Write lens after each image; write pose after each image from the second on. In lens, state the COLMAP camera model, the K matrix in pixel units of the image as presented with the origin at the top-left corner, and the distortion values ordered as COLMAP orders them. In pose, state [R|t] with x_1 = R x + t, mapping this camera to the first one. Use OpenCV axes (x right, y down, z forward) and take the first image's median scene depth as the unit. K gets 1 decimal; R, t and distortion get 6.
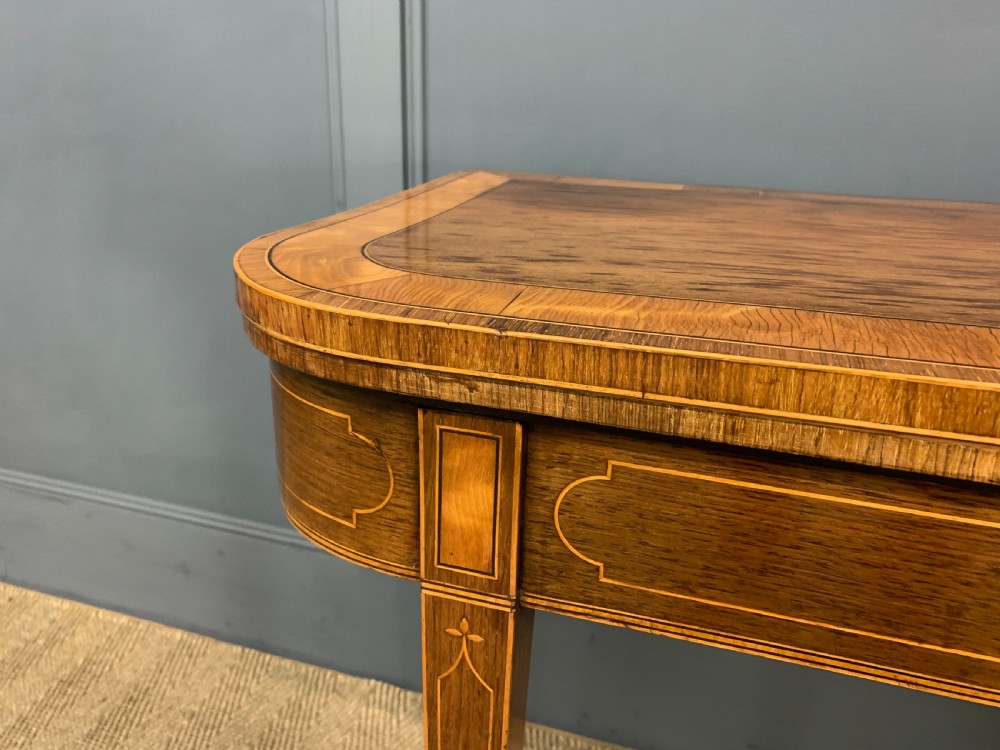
lens RADIAL K [[758.9, 0, 504.4], [0, 758.9, 374.7], [0, 0, 1]] dist [0.014761, -0.012311]
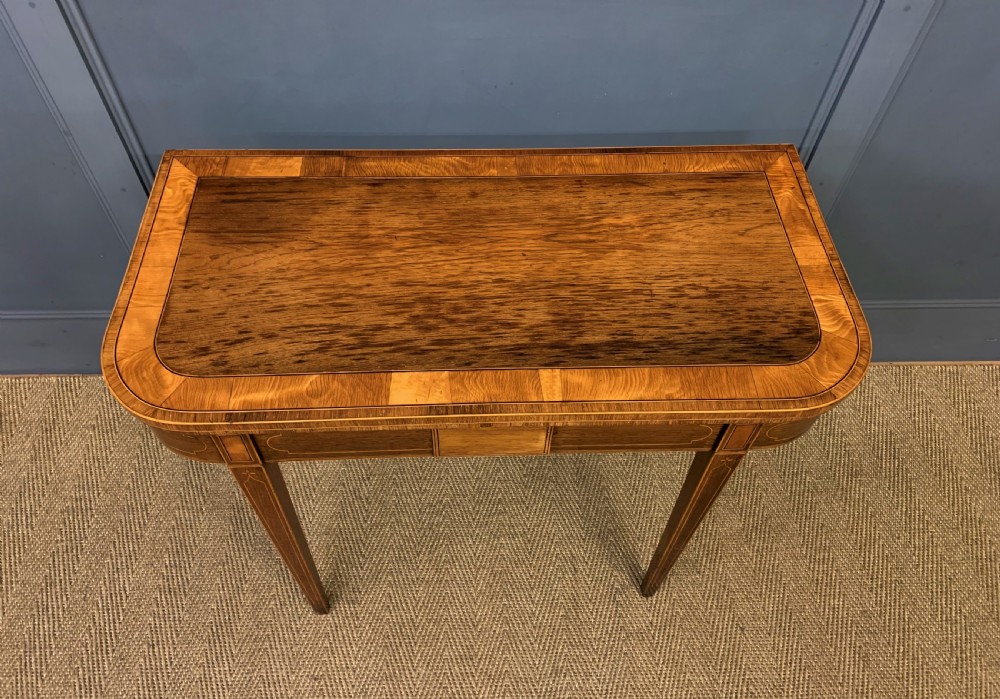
lens RADIAL K [[734.3, 0, 490.2], [0, 734.3, 304.8], [0, 0, 1]] dist [0.020937, -0.005858]
pose [[0.943763, -0.265013, 0.197685, 0.476189], [0.121457, 0.834011, 0.538214, -1.764629], [-0.307505, -0.483936, 0.819296, -1.403476]]
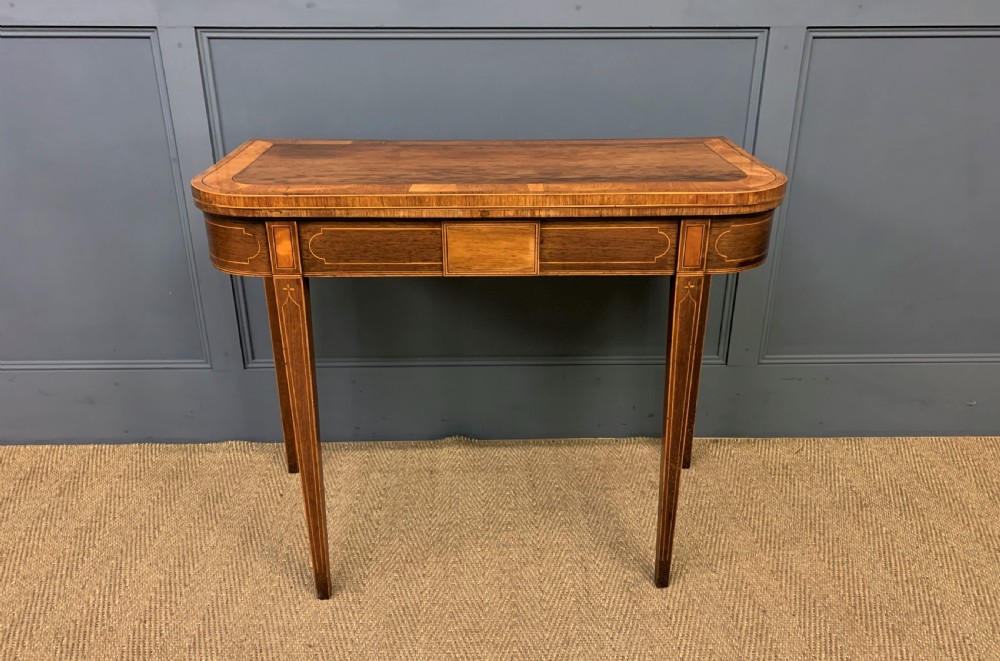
lens RADIAL K [[751.3, 0, 502.1], [0, 751.3, 341.3], [0, 0, 1]] dist [0.022574, -0.008678]
pose [[0.947059, -0.152801, 0.282367, -0.152323], [0.134838, 0.987460, 0.082113, 0.476855], [-0.291373, -0.039692, 0.955786, -2.850895]]
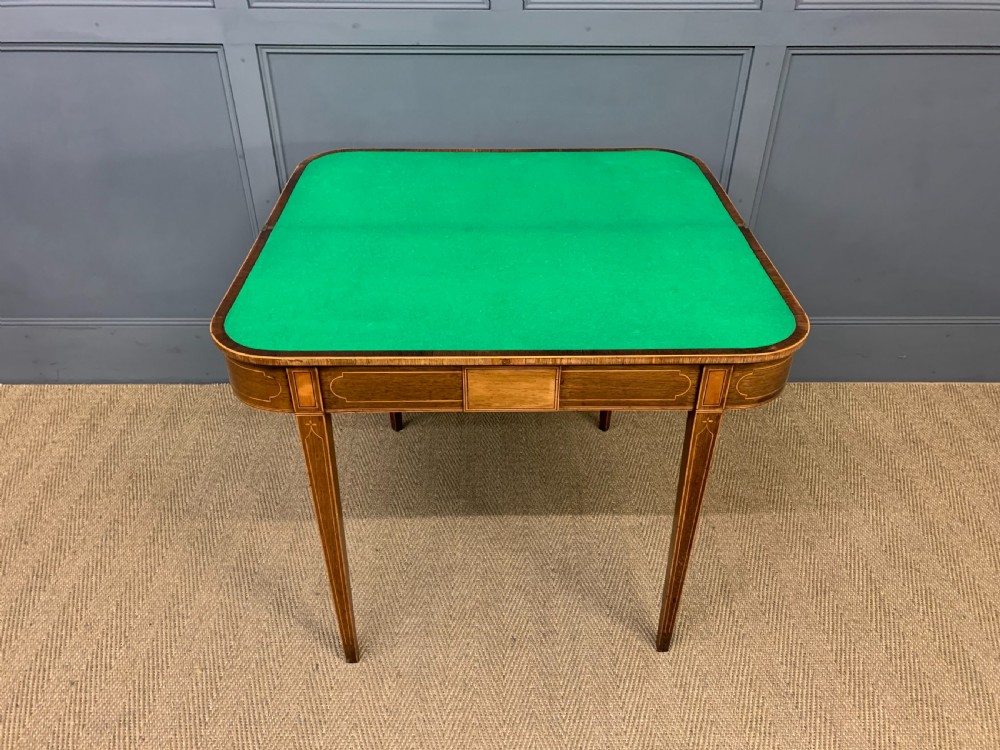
lens RADIAL K [[721.5, 0, 500.0], [0, 721.5, 375.0], [0, 0, 1]] dist [0.011029, 0.006220]
pose [[0.949235, -0.197275, 0.245022, -0.431031], [0.127647, 0.953465, 0.273149, -0.302572], [-0.287505, -0.228006, 0.930244, -3.657508]]
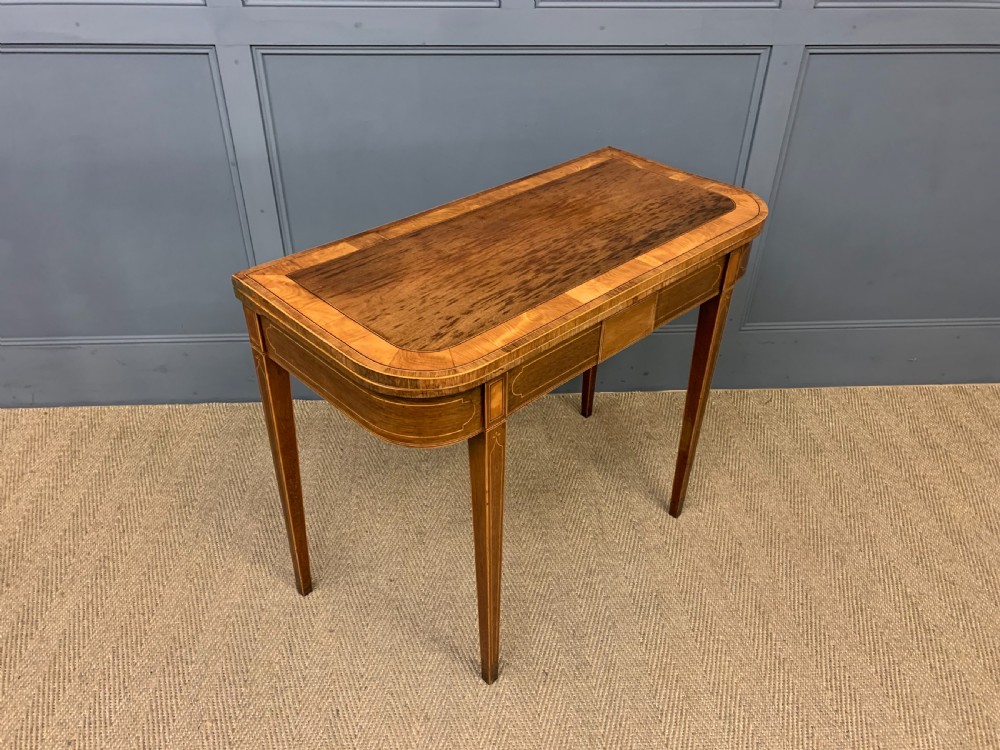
lens RADIAL K [[722.8, 0, 497.6], [0, 722.8, 370.7], [0, 0, 1]] dist [0.018694, -0.005504]
pose [[0.933325, -0.216516, 0.286401, -0.690520], [0.136713, 0.951927, 0.274125, -0.400012], [-0.331985, -0.216693, 0.918058, -3.270655]]
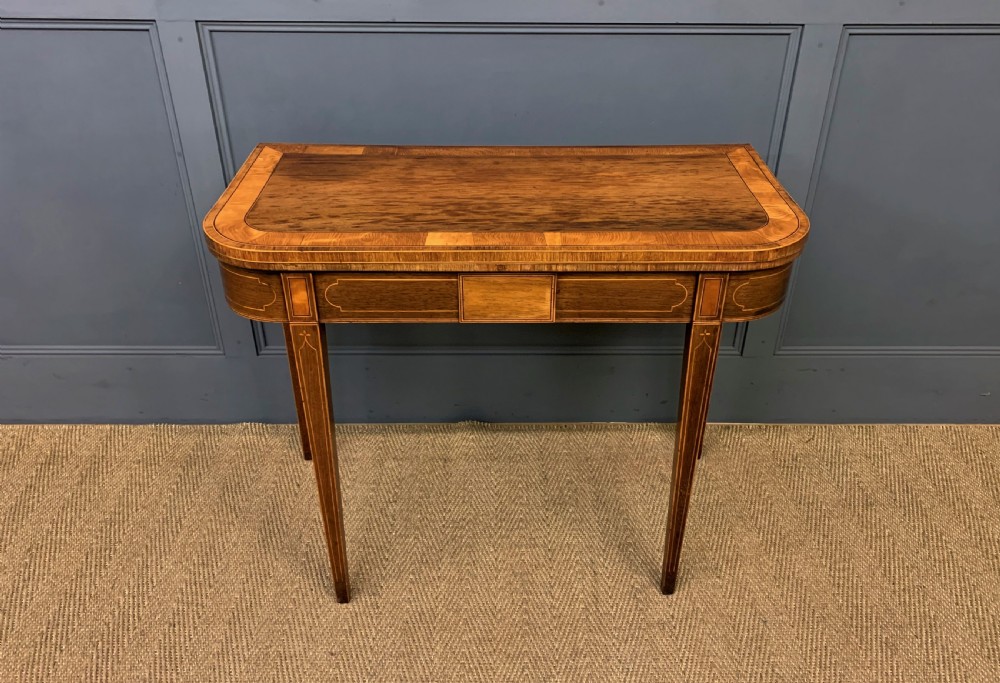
lens RADIAL K [[777.5, 0, 510.0], [0, 777.5, 328.9], [0, 0, 1]] dist [0.026518, -0.014491]
pose [[0.949962, -0.178336, 0.256454, -0.078875], [0.125334, 0.969633, 0.210009, -0.348340], [-0.286118, -0.167358, 0.943466, -2.907399]]
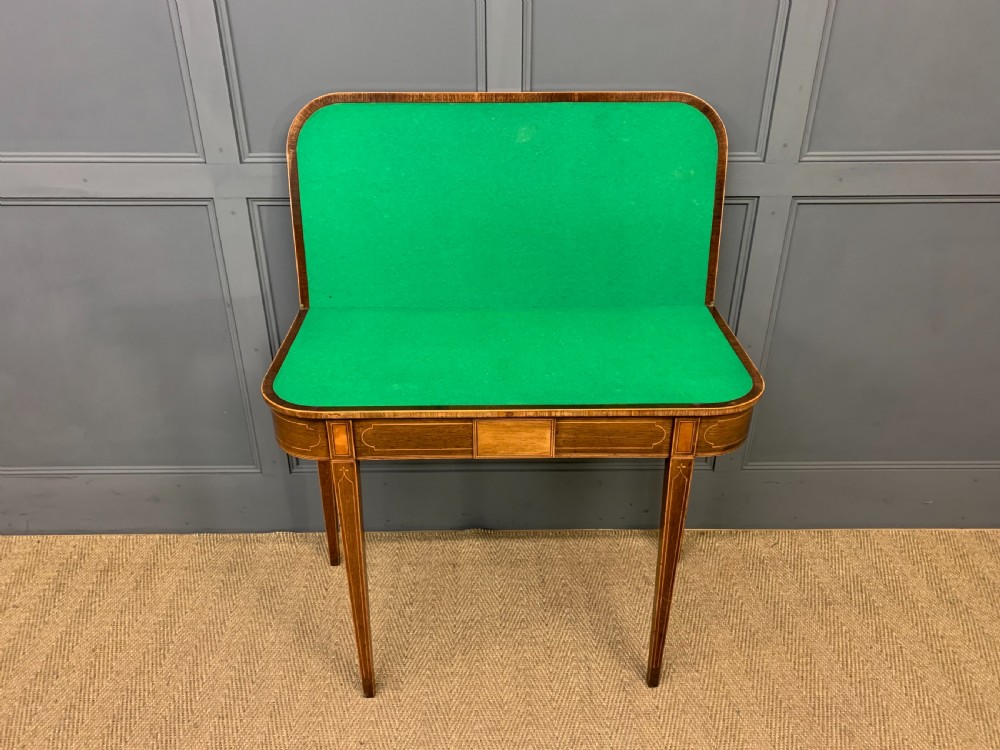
lens RADIAL K [[722.2, 0, 497.0], [0, 722.2, 384.7], [0, 0, 1]] dist [0.019556, -0.003948]
pose [[0.949354, -0.172484, 0.262634, -0.237493], [0.132562, 0.977693, 0.162920, -0.709084], [-0.284876, -0.119853, 0.951042, -3.226491]]
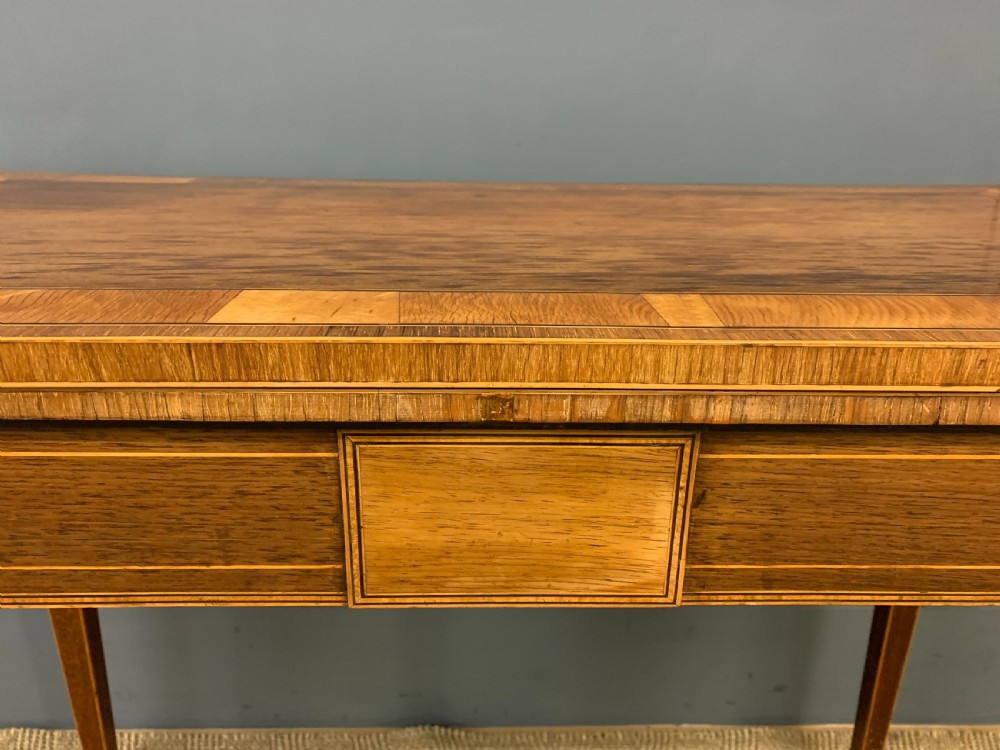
lens RADIAL K [[758.9, 0, 504.4], [0, 758.9, 374.7], [0, 0, 1]] dist [0.014761, -0.012311]
pose [[0.945986, -0.122103, 0.300335, 0.619388], [0.118828, 0.992485, 0.029220, 0.078289], [-0.301645, 0.008047, 0.953386, -0.225663]]
